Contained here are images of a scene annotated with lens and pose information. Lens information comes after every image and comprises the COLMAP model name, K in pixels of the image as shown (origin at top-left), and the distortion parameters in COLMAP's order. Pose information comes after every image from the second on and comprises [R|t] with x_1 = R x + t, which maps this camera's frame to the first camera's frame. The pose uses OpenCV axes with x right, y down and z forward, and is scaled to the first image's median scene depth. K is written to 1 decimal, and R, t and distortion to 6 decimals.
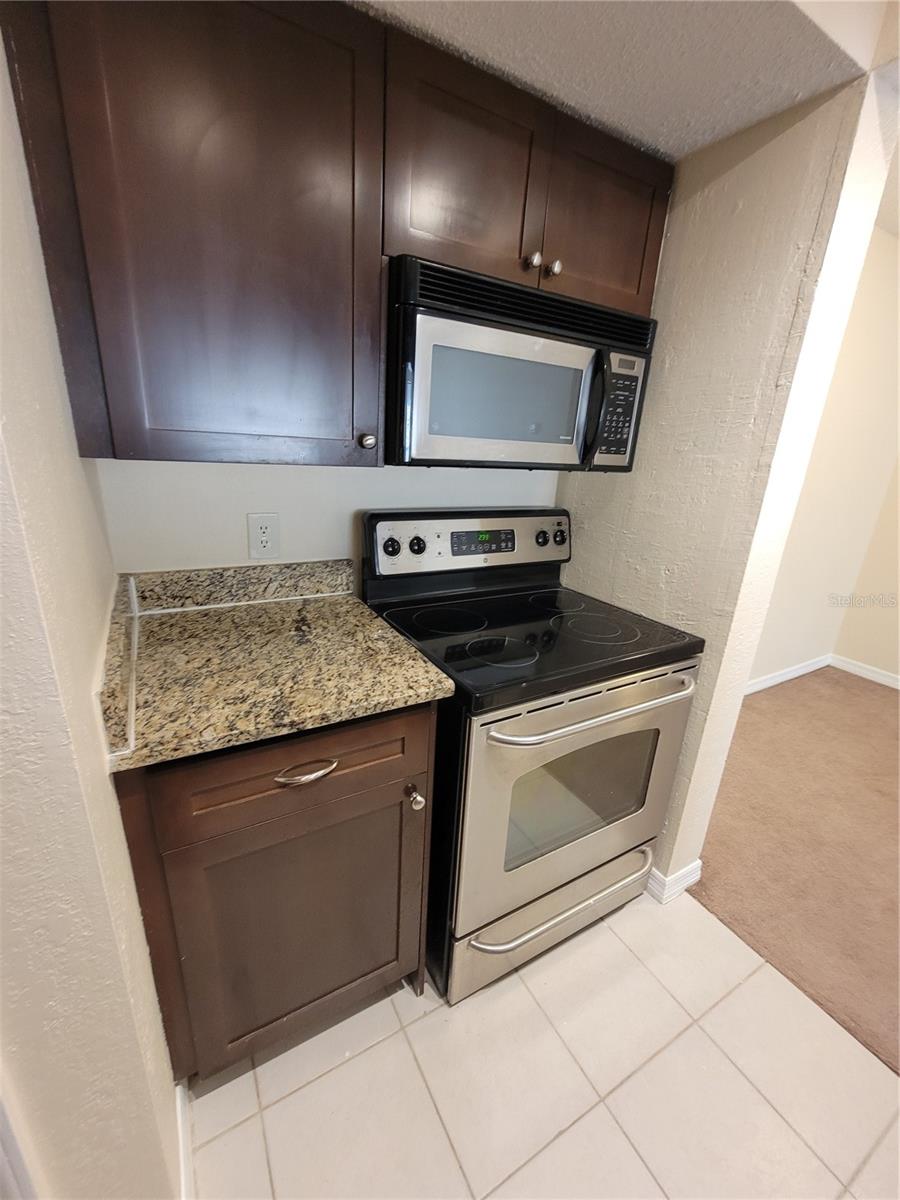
lens RADIAL K [[489.2, 0, 447.8], [0, 489.2, 603.0], [0, 0, 1]] dist [-0.001342, 0.000958]
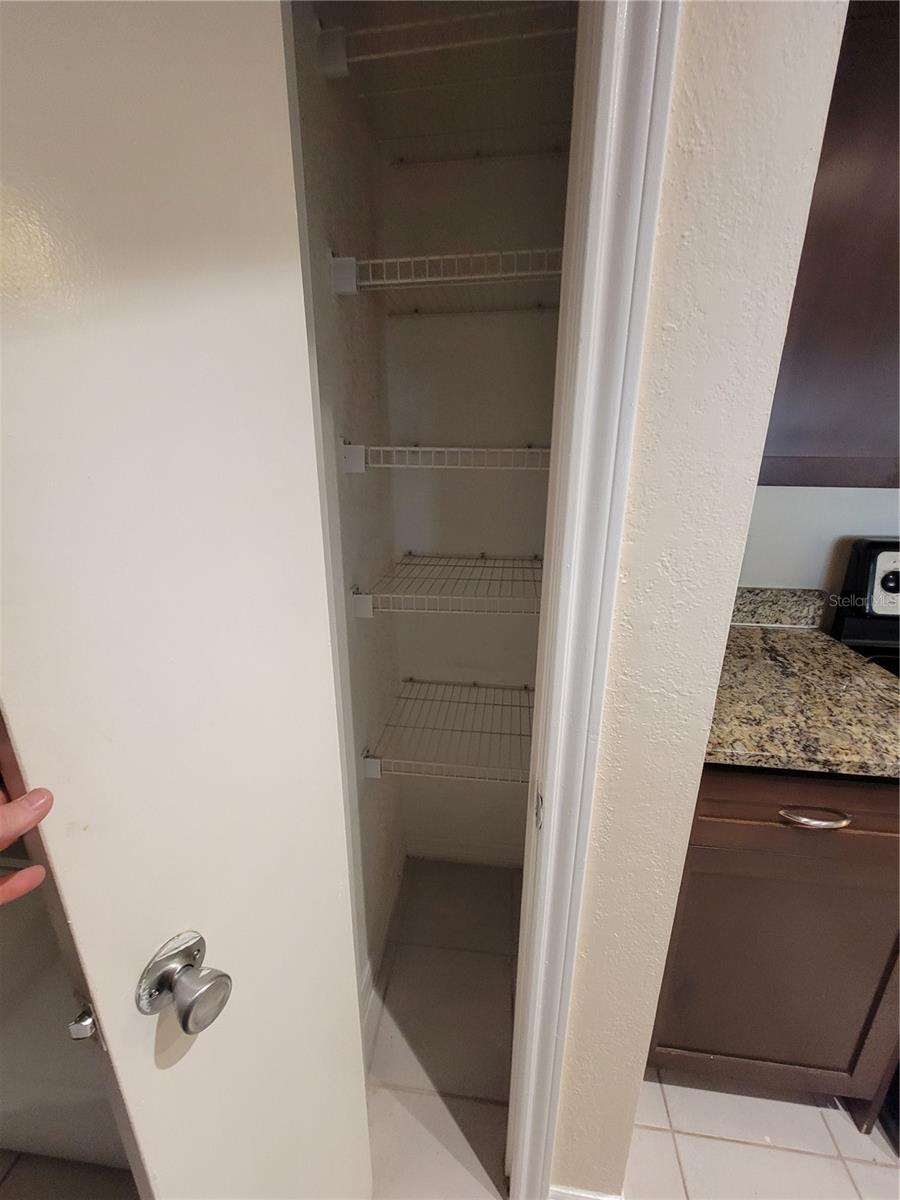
lens RADIAL K [[489.2, 0, 447.8], [0, 489.2, 603.0], [0, 0, 1]] dist [-0.001342, 0.000958]
pose [[0.802522, 0.129513, -0.582396, -0.293722], [-0.150836, 0.988486, 0.011973, 0.032445], [0.577241, 0.078237, 0.812817, -0.148104]]
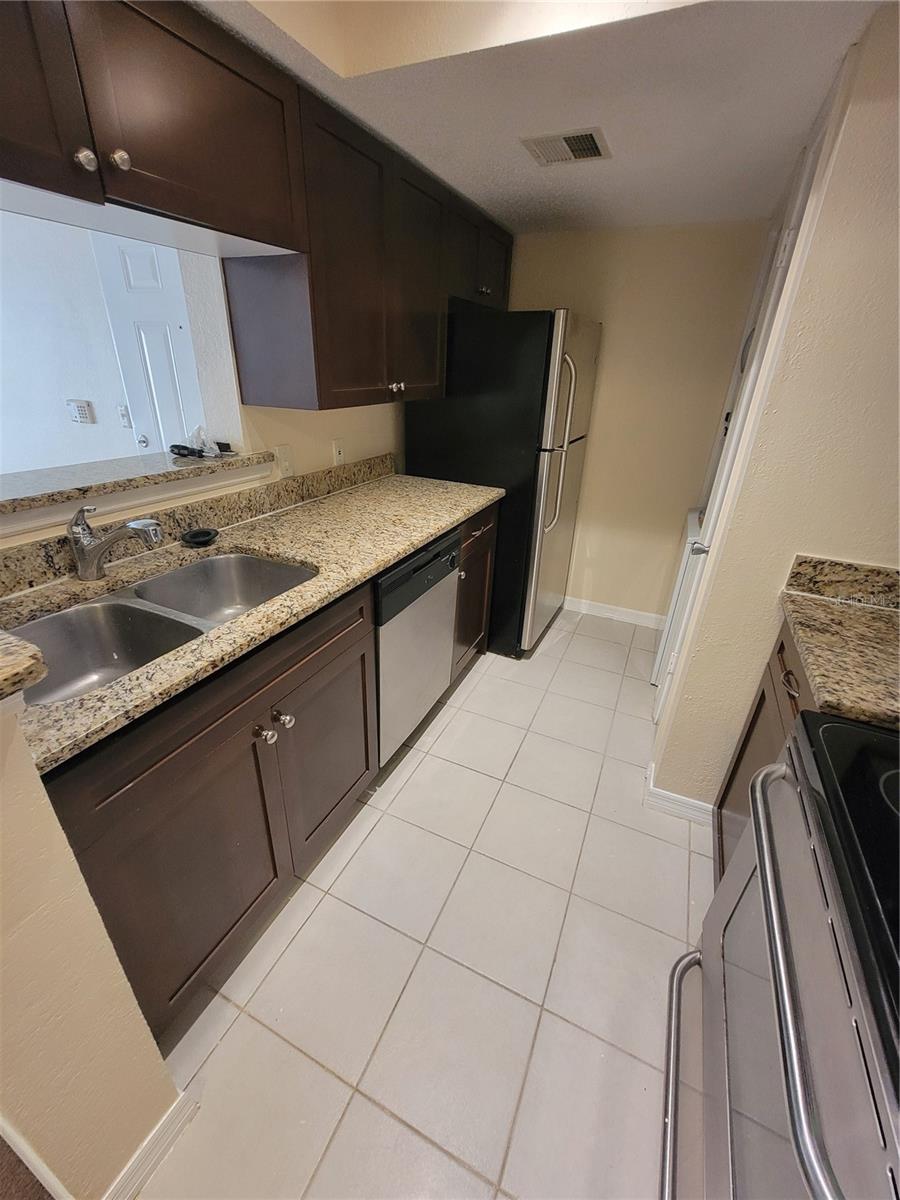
lens RADIAL K [[489.2, 0, 447.8], [0, 489.2, 603.0], [0, 0, 1]] dist [-0.001342, 0.000958]
pose [[-0.813854, 0.169336, -0.555848, 0.951741], [-0.262059, 0.746822, 0.611213, -0.309368], [0.518620, 0.643103, -0.563428, 0.914190]]
